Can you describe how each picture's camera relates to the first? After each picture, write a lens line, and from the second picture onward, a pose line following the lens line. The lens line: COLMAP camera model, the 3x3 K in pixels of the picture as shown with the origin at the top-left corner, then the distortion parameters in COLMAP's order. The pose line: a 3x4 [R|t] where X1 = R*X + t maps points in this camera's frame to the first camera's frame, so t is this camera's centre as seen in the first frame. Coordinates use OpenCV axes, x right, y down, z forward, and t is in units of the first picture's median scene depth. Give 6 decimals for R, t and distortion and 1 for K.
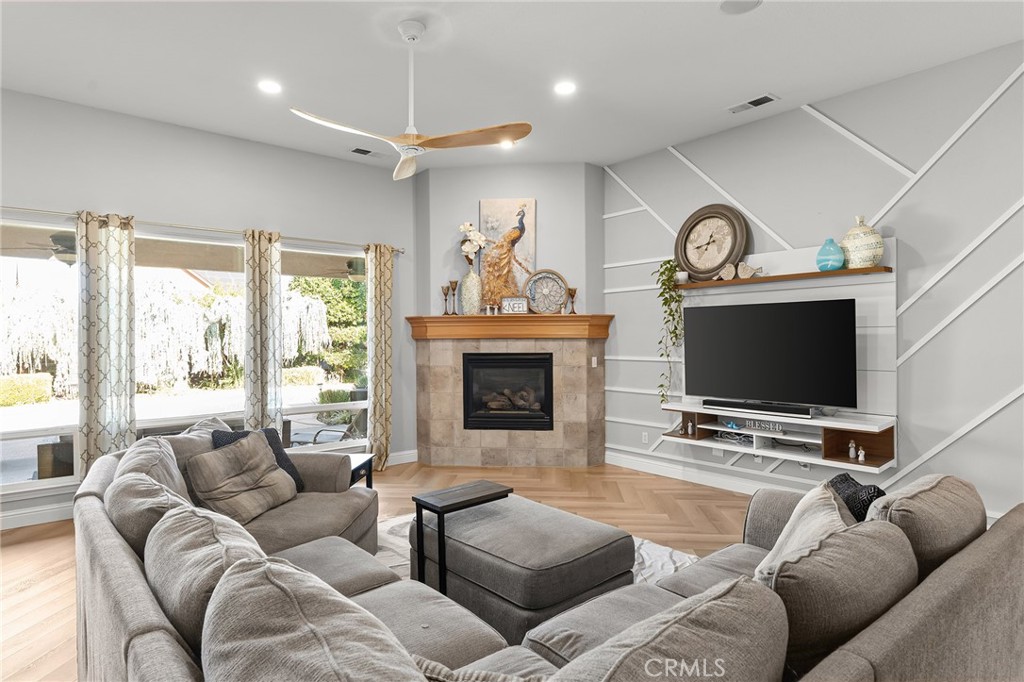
lens RADIAL K [[560.6, 0, 512.0], [0, 560.6, 341.0], [0, 0, 1]] dist [-0.003987, -0.000692]
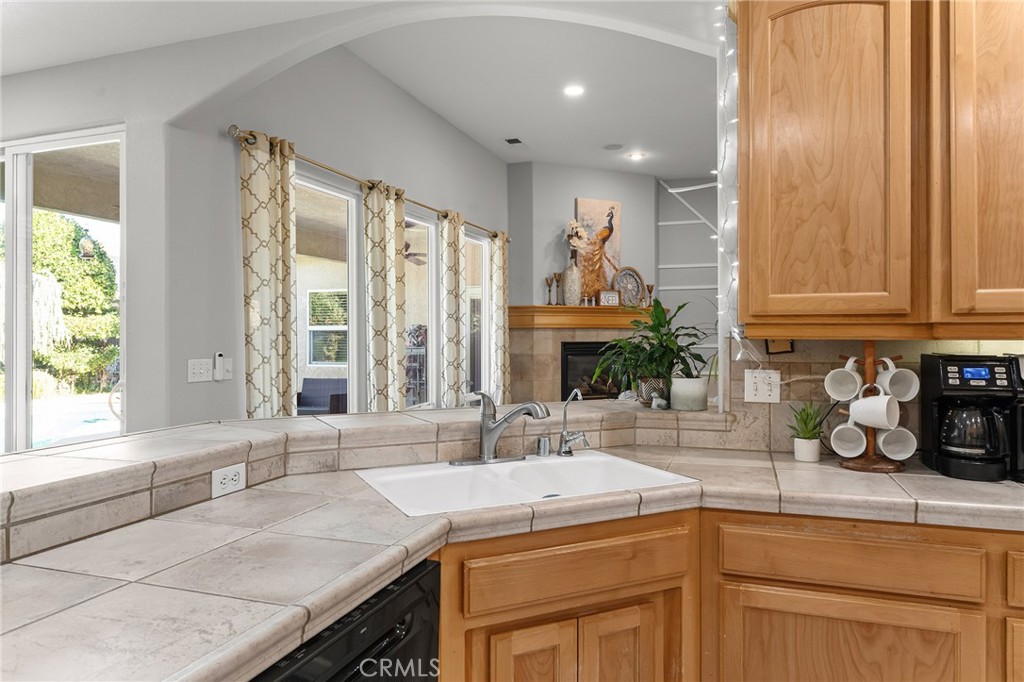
lens RADIAL K [[670.7, 0, 512.0], [0, 670.7, 341.0], [0, 0, 1]] dist [0.000130, 0.000901]
pose [[0.864672, 0.002157, 0.502332, -0.807024], [-0.001928, 0.999998, -0.000977, 0.021622], [-0.502333, -0.000124, 0.864674, -0.040963]]
